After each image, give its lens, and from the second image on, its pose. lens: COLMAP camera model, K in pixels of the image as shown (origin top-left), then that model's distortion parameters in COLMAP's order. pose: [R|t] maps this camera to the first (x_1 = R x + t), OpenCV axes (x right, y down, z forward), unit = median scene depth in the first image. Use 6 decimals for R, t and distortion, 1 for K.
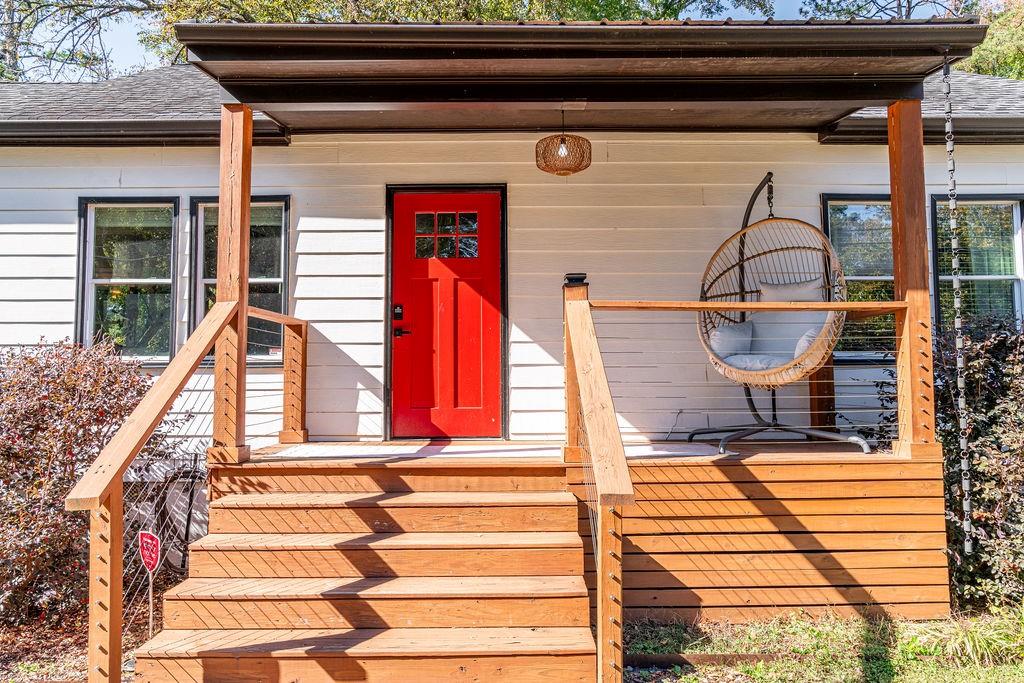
lens RADIAL K [[733.3, 0, 514.1], [0, 733.3, 342.4], [0, 0, 1]] dist [-0.005212, 0.004622]
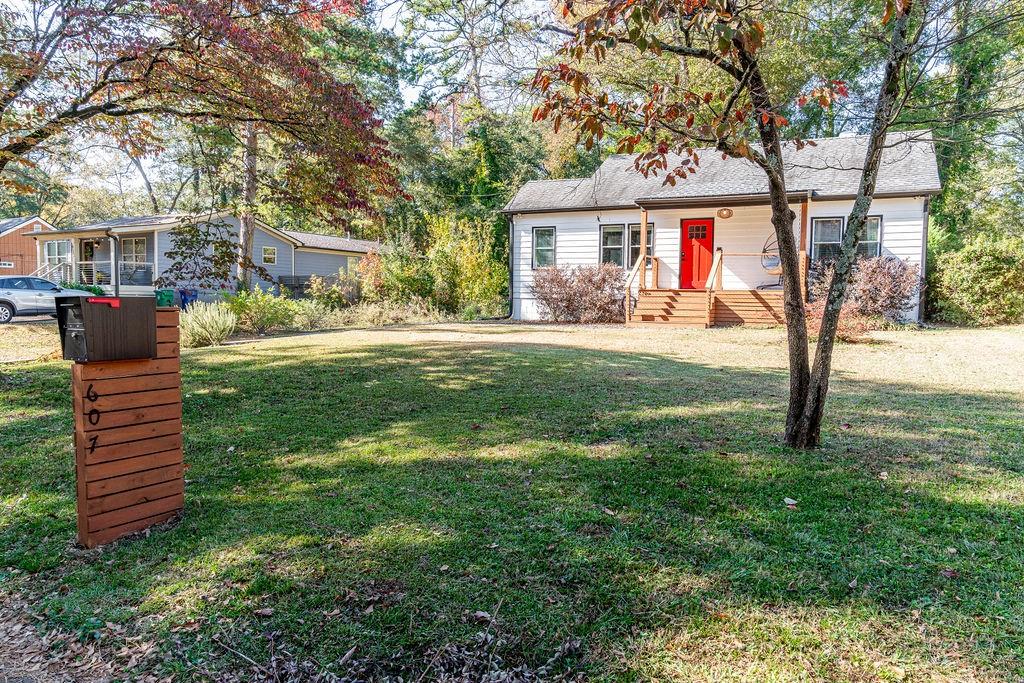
lens RADIAL K [[733.3, 0, 513.5], [0, 733.3, 340.8], [0, 0, 1]] dist [-0.005212, 0.004622]
pose [[0.899720, 0.041287, -0.434511, 0.679814], [0.000610, 0.995396, 0.095846, 0.035453], [0.436468, -0.086500, 0.895552, -2.647035]]
